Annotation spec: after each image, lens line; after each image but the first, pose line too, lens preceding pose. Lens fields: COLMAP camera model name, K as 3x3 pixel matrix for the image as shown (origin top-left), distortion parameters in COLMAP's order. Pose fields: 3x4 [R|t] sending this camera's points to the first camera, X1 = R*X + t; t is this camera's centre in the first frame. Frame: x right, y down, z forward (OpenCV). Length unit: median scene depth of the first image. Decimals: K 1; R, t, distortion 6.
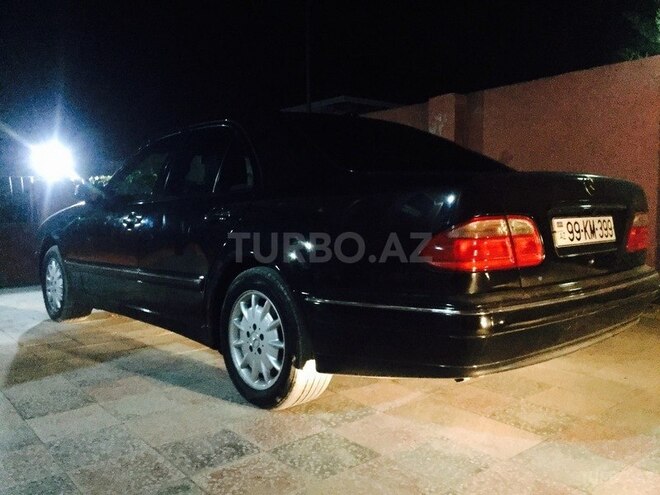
lens RADIAL K [[558.9, 0, 331.4], [0, 558.9, 243.3], [0, 0, 1]] dist [0.033401, -0.020127]
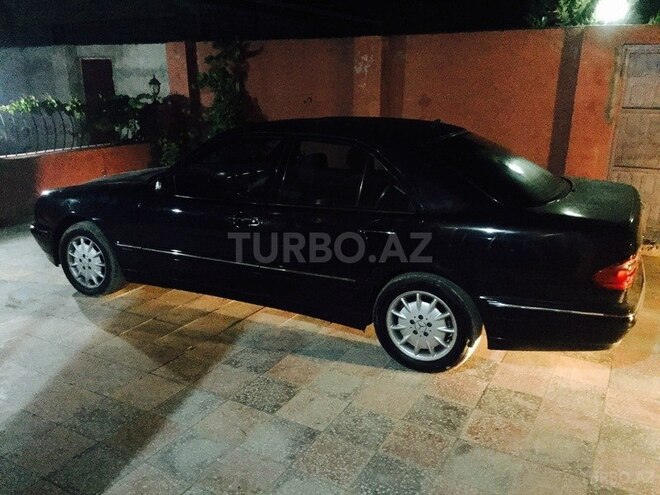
lens RADIAL K [[558.9, 0, 327.9], [0, 558.9, 249.7], [0, 0, 1]] dist [0.033401, -0.020127]
pose [[0.930345, -0.088843, 0.355759, -0.795504], [0.003625, 0.972386, 0.233352, -0.316111], [-0.366667, -0.215808, 0.904976, -0.090679]]
